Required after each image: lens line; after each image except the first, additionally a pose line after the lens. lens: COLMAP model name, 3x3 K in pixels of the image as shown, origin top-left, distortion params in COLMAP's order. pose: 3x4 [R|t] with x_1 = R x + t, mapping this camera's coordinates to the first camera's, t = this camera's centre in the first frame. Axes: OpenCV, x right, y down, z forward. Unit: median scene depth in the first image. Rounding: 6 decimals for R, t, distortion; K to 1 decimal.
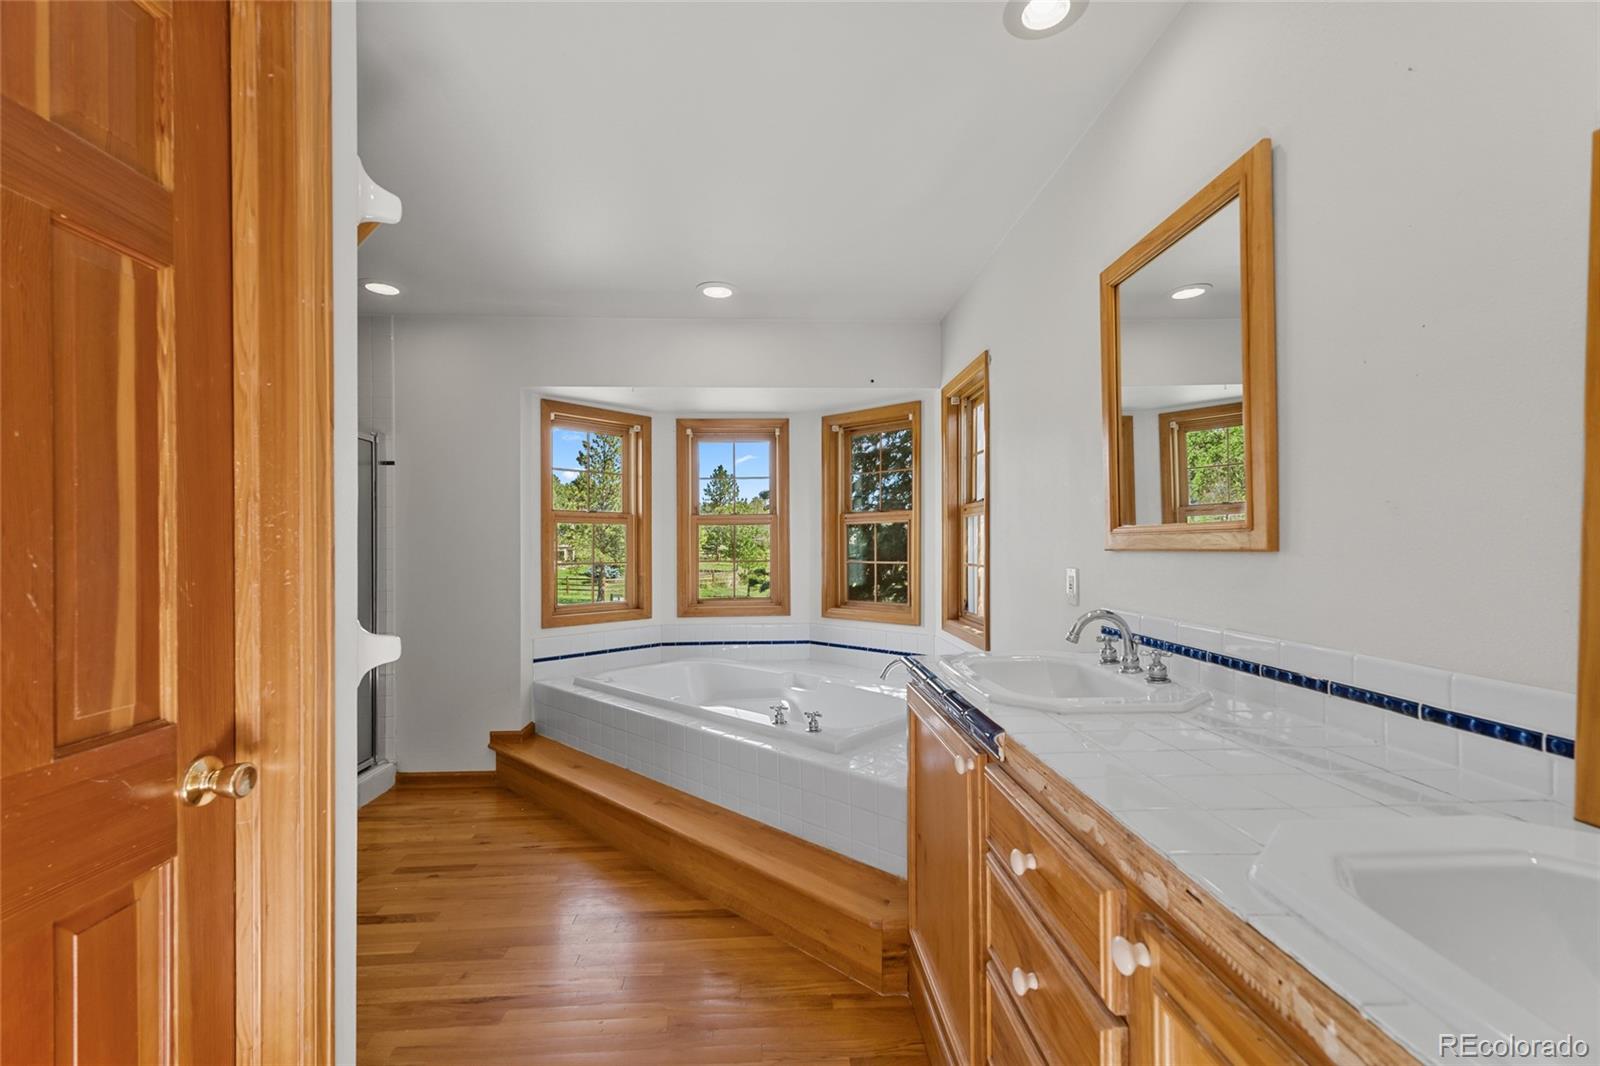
lens RADIAL K [[681.5, 0, 802.9], [0, 681.5, 539.4], [0, 0, 1]] dist [0.006901, -0.000581]
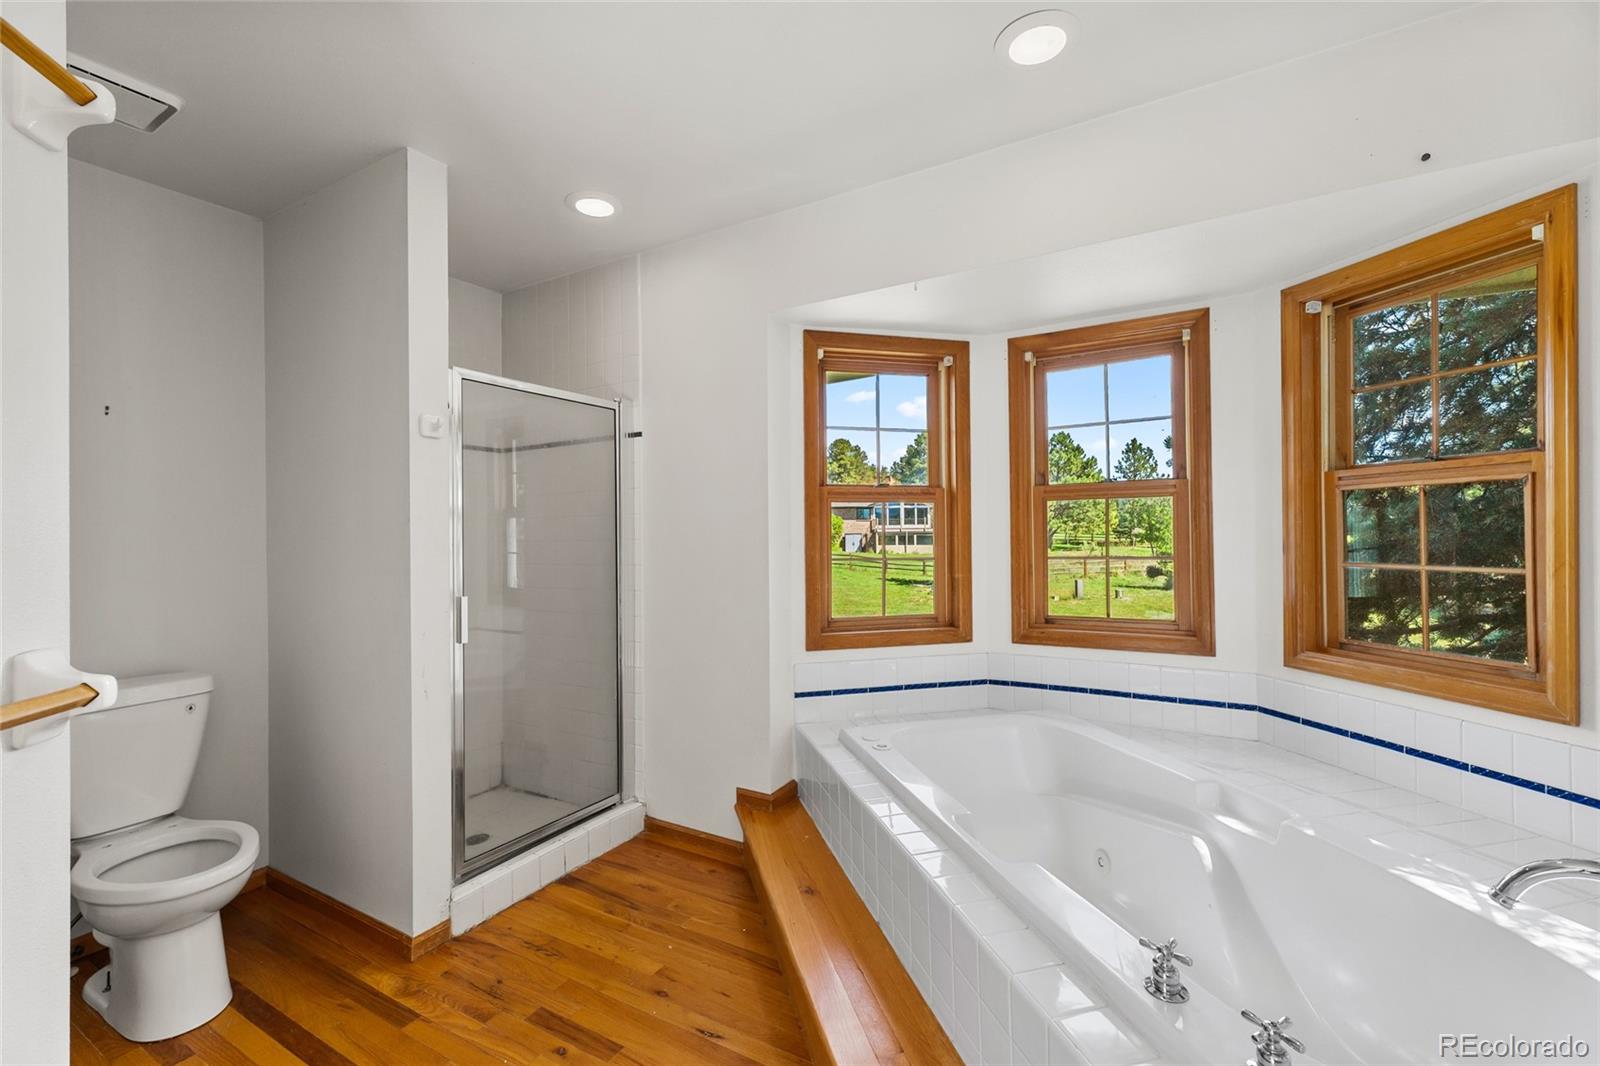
lens RADIAL K [[681.5, 0, 802.0], [0, 681.5, 529.0], [0, 0, 1]] dist [0.006901, -0.000581]
pose [[0.838479, -0.007285, -0.544885, 0.003807], [0.012008, 0.999915, 0.005109, -0.000576], [0.544802, -0.010827, 0.838495, 0.347932]]
